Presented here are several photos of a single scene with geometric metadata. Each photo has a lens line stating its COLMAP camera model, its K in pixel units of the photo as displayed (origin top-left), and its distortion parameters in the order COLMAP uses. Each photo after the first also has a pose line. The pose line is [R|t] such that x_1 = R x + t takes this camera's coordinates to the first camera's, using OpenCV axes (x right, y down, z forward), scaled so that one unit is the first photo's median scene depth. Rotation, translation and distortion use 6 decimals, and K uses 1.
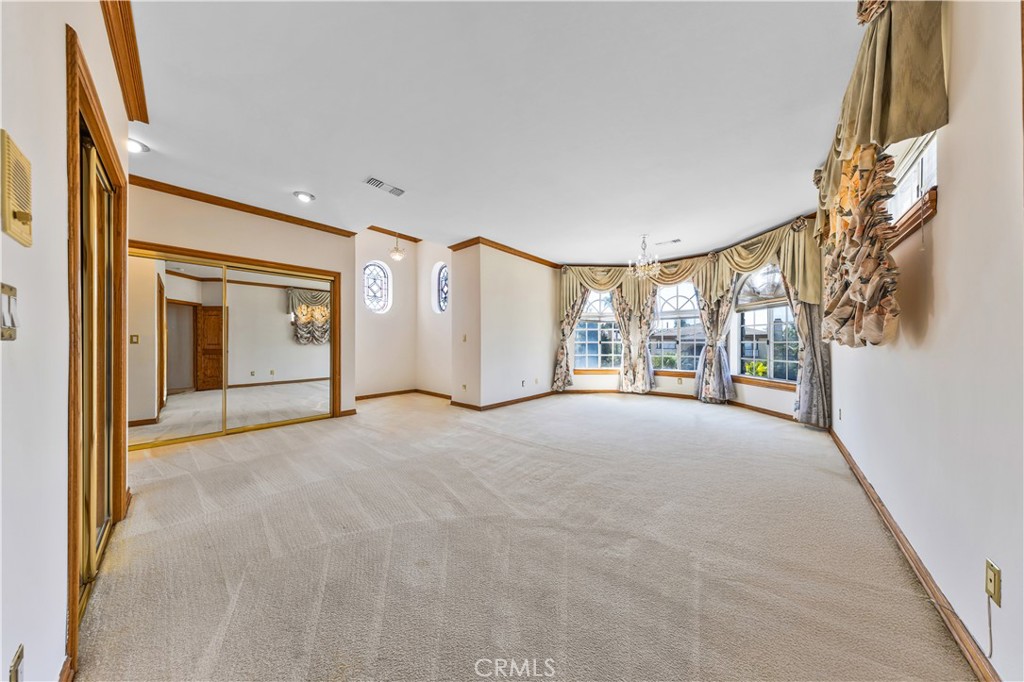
lens RADIAL K [[298.1, 0, 507.2], [0, 298.1, 341.0], [0, 0, 1]] dist [-0.002511, -0.000518]
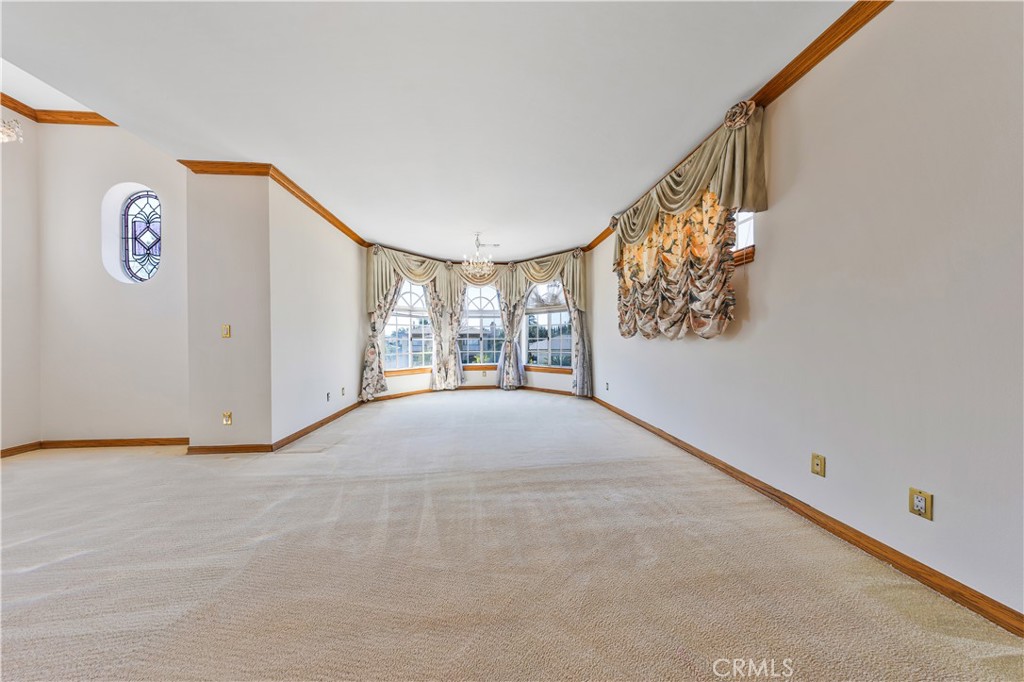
lens RADIAL K [[298.1, 0, 511.1], [0, 298.1, 341.4], [0, 0, 1]] dist [-0.002511, -0.000518]
pose [[0.680933, -0.007603, 0.732307, -0.182055], [0.000914, 0.999954, 0.009533, 0.003862], [-0.732346, -0.005822, 0.680908, 0.201421]]
